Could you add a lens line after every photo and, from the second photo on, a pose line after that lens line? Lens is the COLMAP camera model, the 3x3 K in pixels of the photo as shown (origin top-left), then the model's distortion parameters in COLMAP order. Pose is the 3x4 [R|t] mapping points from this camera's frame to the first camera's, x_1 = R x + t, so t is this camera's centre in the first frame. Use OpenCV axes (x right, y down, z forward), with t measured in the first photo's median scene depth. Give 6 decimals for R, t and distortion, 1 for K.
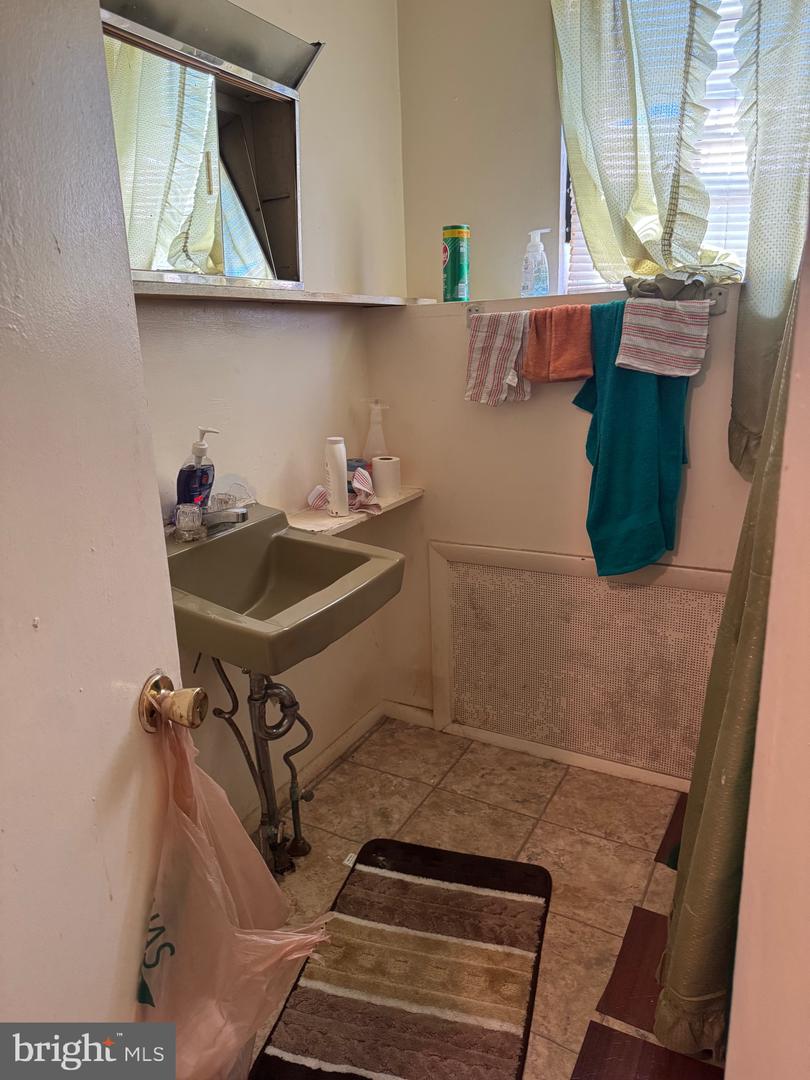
lens RADIAL K [[774.1, 0, 401.3], [0, 774.1, 537.9], [0, 0, 1]] dist [0.041652, -0.059743]
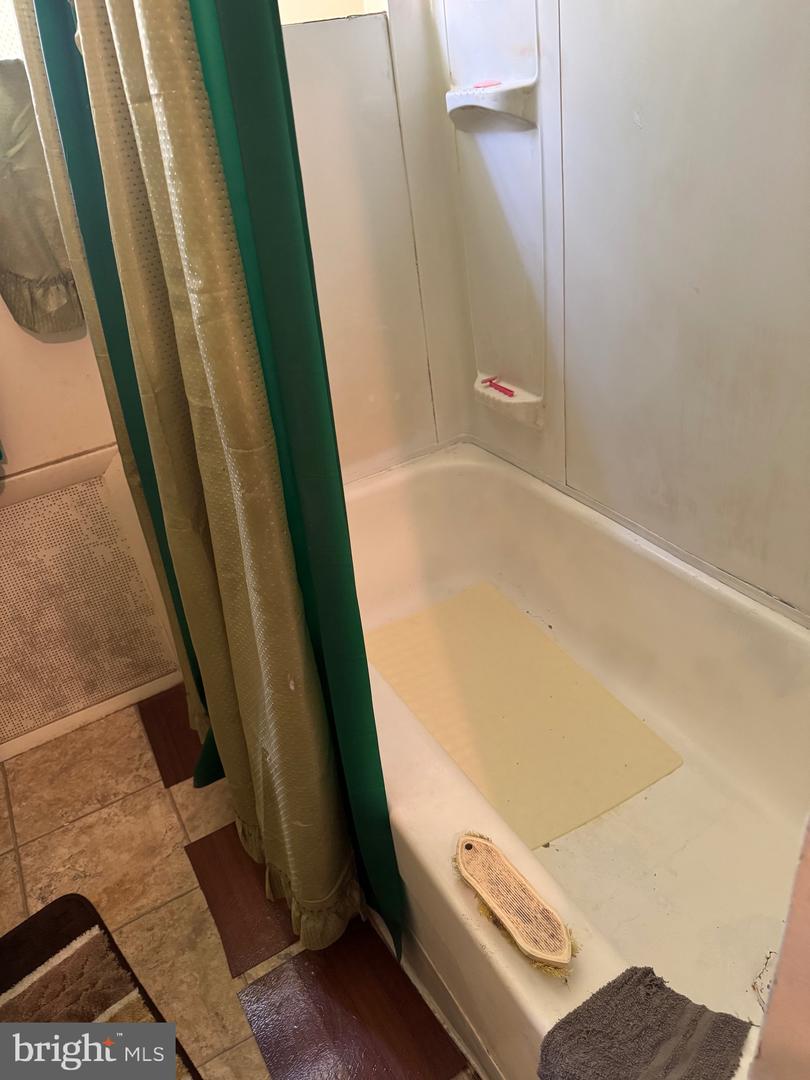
lens RADIAL K [[774.1, 0, 464.8], [0, 774.1, 550.7], [0, 0, 1]] dist [0.041652, -0.059743]
pose [[0.505369, -0.467612, 0.725218, -0.022225], [0.310804, 0.882671, 0.352551, -0.034621], [-0.804986, 0.047232, 0.591410, 0.194305]]
